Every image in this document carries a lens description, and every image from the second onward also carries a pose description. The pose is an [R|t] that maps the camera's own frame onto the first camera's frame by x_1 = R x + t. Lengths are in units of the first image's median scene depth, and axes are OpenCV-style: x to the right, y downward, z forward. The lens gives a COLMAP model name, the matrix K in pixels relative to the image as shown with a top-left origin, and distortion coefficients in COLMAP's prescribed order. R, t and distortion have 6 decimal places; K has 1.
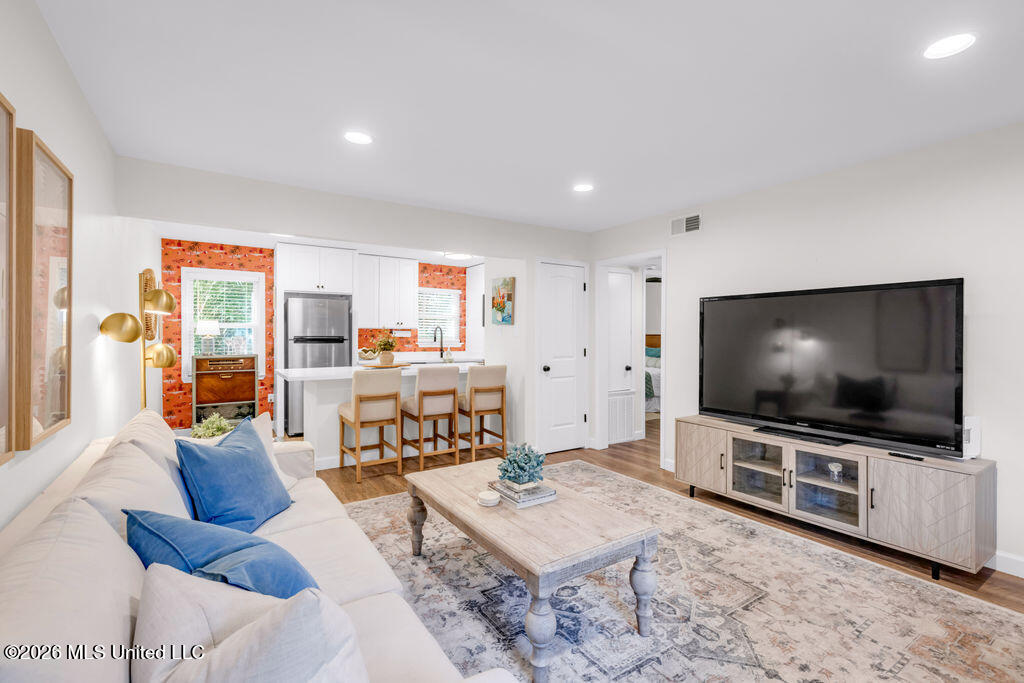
lens RADIAL K [[461.8, 0, 516.2], [0, 461.8, 335.4], [0, 0, 1]] dist [0.009492, 0.000142]
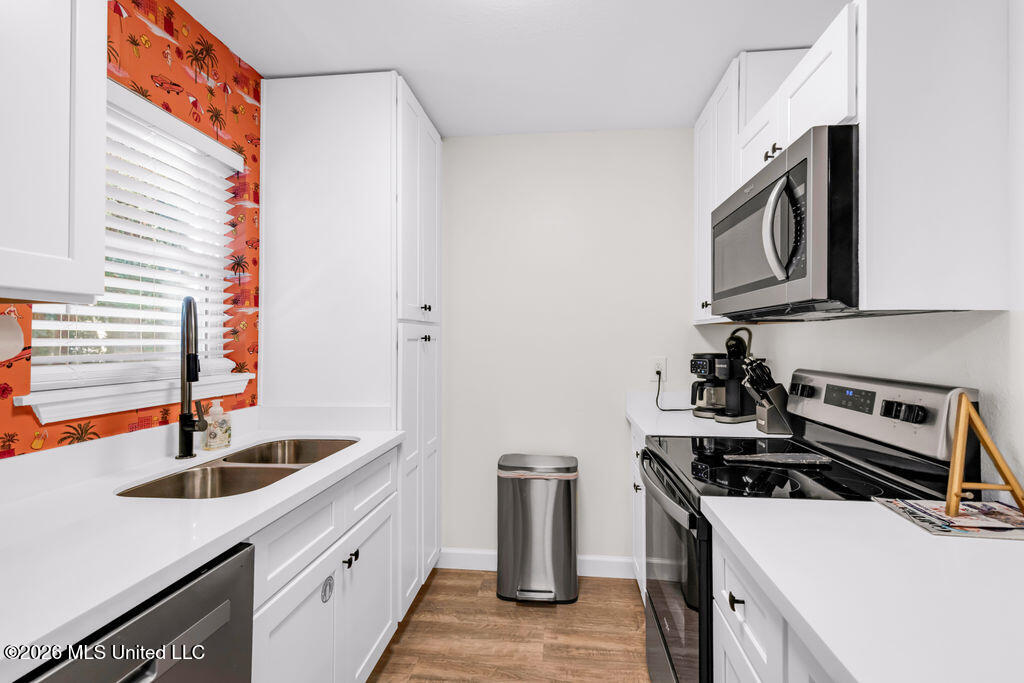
lens RADIAL K [[470.0, 0, 517.8], [0, 470.0, 333.4], [0, 0, 1]] dist [0.010416, -0.000125]
pose [[0.627371, 0.006913, 0.778690, -0.346044], [0.000241, 0.999959, -0.009072, -0.004306], [-0.778721, 0.005879, 0.627343, 1.140878]]
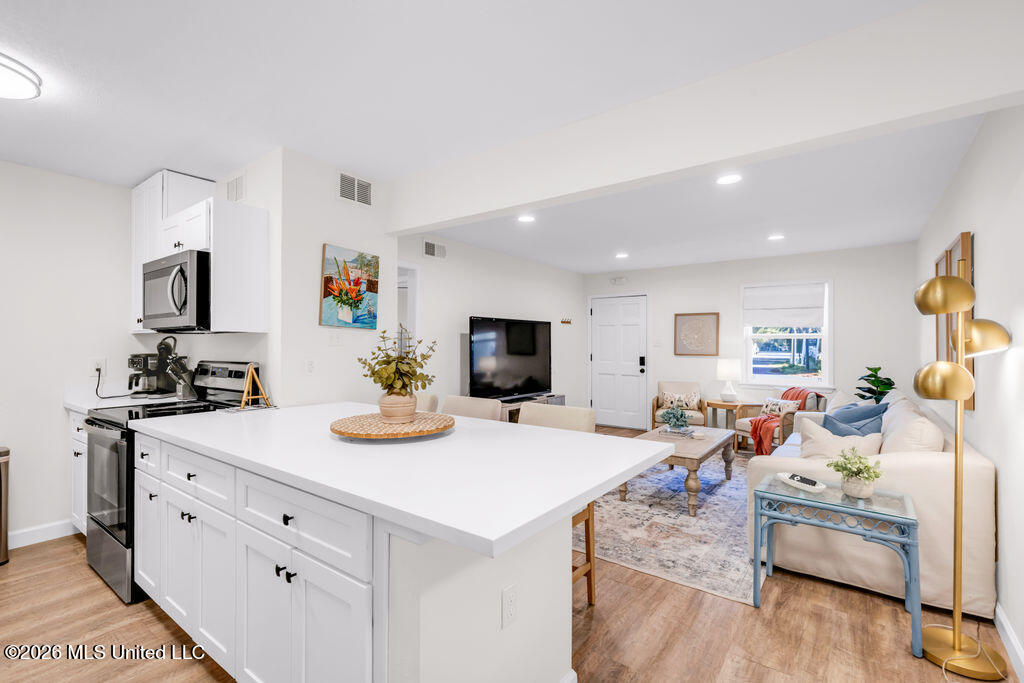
lens RADIAL K [[462.6, 0, 516.1], [0, 462.6, 344.5], [0, 0, 1]] dist [0.009678, -0.000404]
pose [[-0.343580, -0.003329, 0.939118, -0.670120], [-0.000219, 0.999994, 0.003465, -0.004472], [-0.939123, 0.000985, -0.343578, 1.015638]]
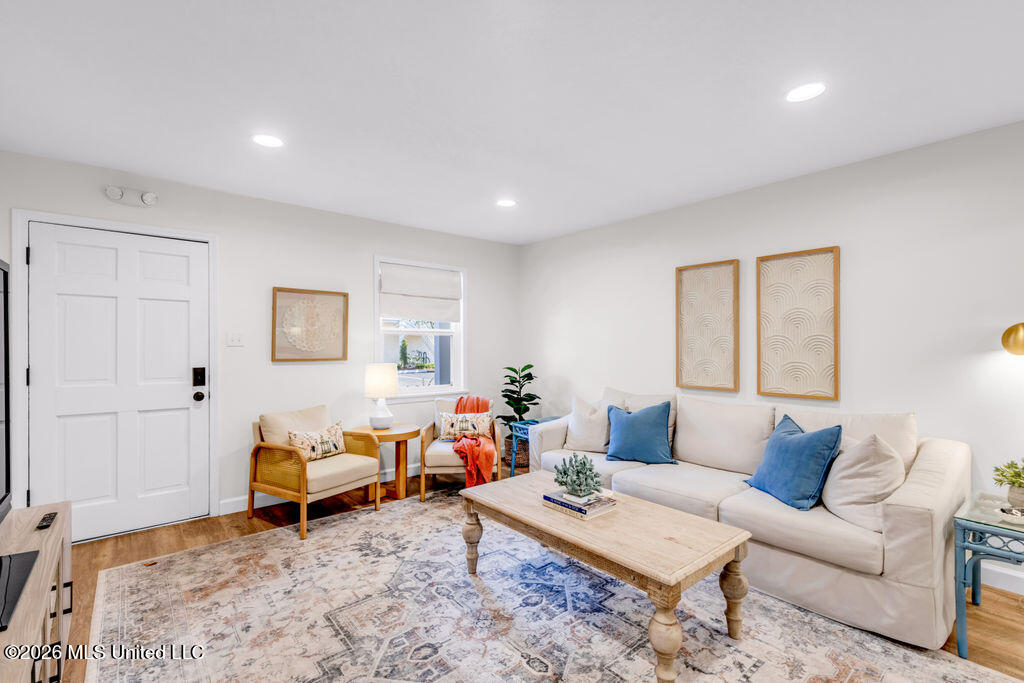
lens RADIAL K [[462.6, 0, 516.1], [0, 462.6, 344.5], [0, 0, 1]] dist [0.009678, -0.000404]
pose [[-0.992755, -0.003969, -0.120090, 0.122700], [-0.004778, 0.999968, 0.006450, -0.003274], [0.120061, 0.006977, -0.992742, 0.909285]]
